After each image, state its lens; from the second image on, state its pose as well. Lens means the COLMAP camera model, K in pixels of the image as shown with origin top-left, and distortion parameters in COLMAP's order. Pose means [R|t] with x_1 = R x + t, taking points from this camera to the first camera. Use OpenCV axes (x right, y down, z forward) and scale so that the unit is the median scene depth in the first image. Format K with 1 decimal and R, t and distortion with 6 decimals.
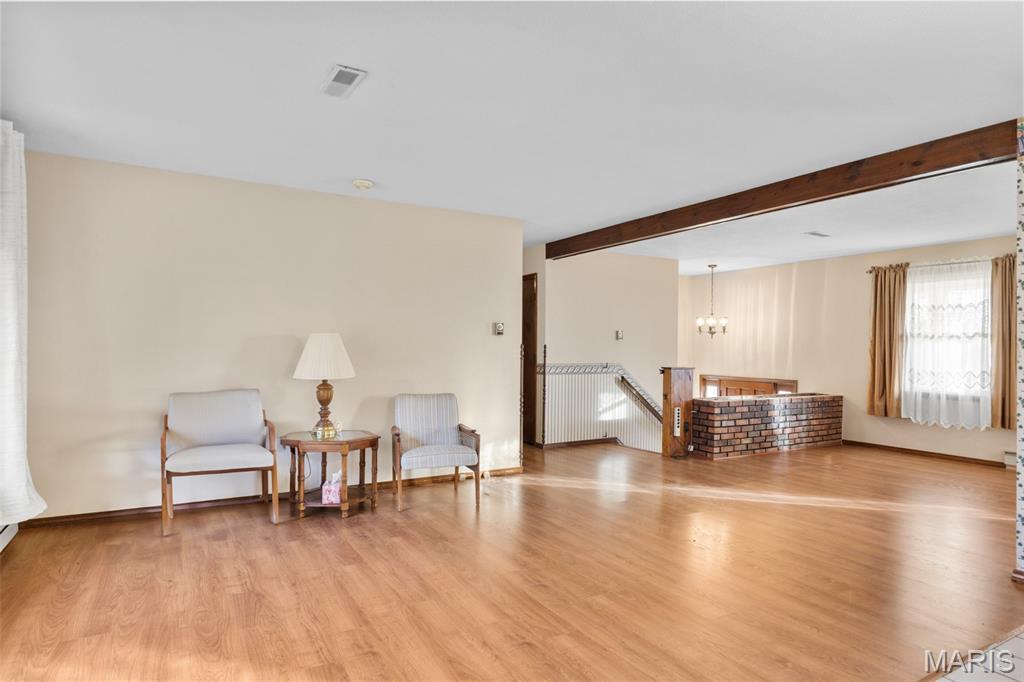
lens RADIAL K [[584.0, 0, 512.0], [0, 584.0, 341.0], [0, 0, 1]] dist [0.001580, 0.000504]
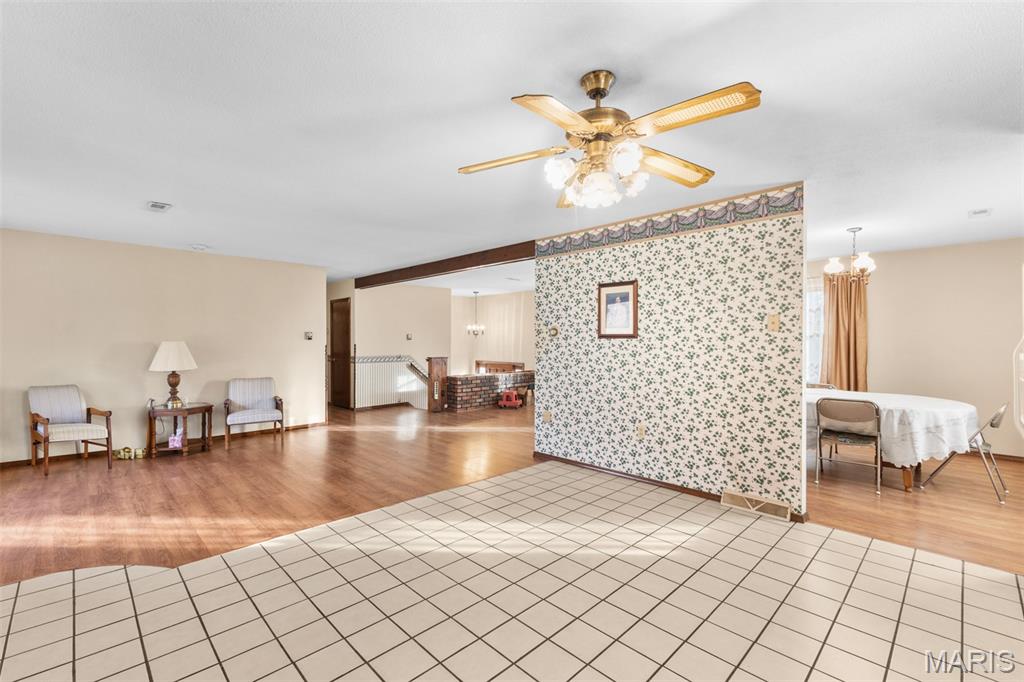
lens RADIAL K [[444.8, 0, 512.0], [0, 444.8, 341.0], [0, 0, 1]] dist [0.008633, 0.000047]
pose [[0.969132, -0.009897, 0.246343, 0.181936], [0.006501, 0.999872, 0.014592, -0.017432], [-0.246456, -0.012540, 0.969073, -0.263512]]
